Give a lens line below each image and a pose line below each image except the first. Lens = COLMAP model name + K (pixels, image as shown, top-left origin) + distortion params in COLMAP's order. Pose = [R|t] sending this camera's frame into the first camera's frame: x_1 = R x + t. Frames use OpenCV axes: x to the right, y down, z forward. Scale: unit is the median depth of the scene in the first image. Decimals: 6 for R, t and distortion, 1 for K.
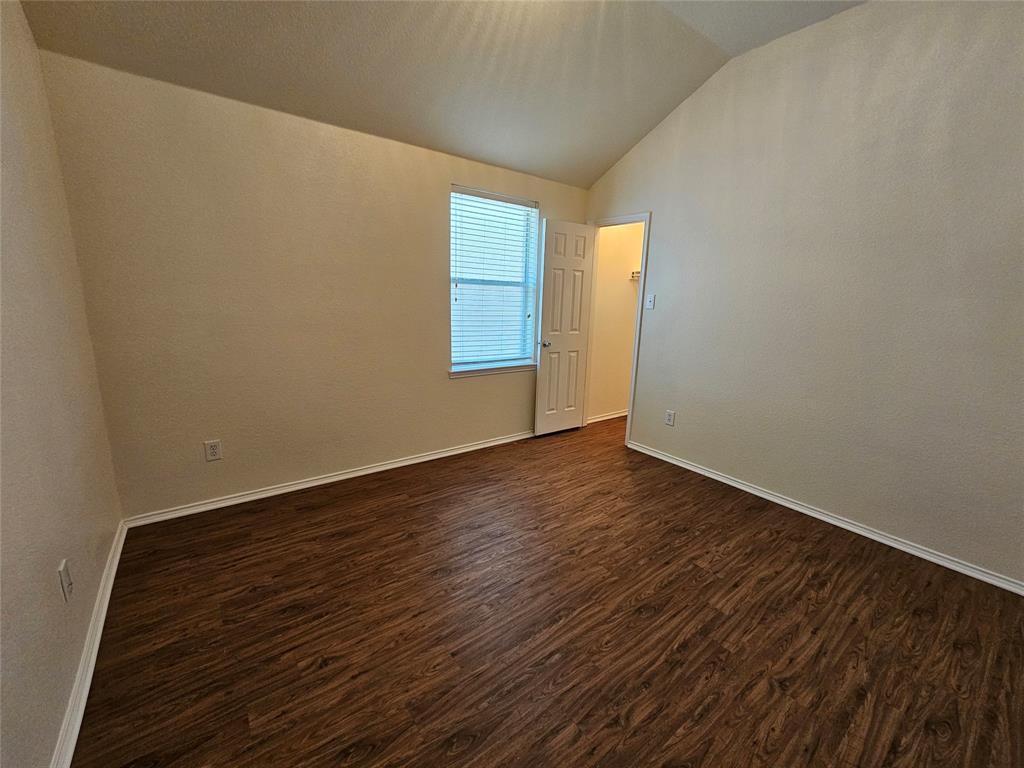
lens RADIAL K [[418.5, 0, 517.9], [0, 418.5, 381.7], [0, 0, 1]] dist [-0.002624, 0.000374]
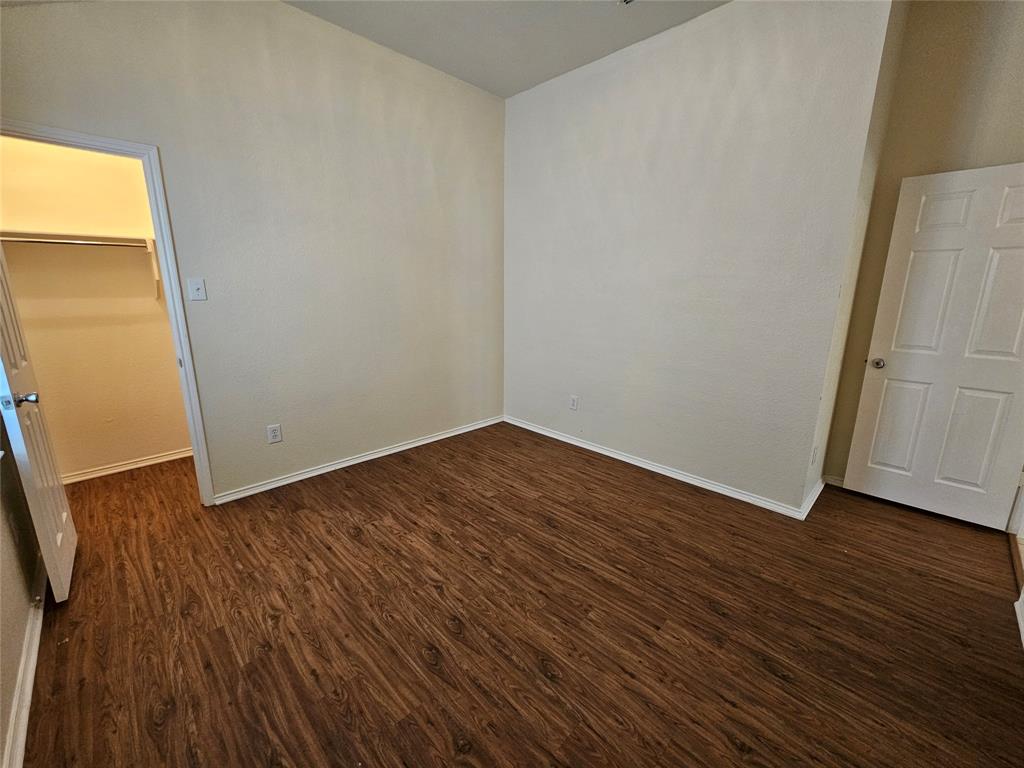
lens RADIAL K [[418.5, 0, 517.9], [0, 418.5, 381.7], [0, 0, 1]] dist [-0.002624, 0.000374]
pose [[-0.131383, -0.254411, 0.958130, -0.801539], [0.191690, 0.941747, 0.276346, -0.253368], [-0.972622, 0.219971, -0.074962, 1.061739]]
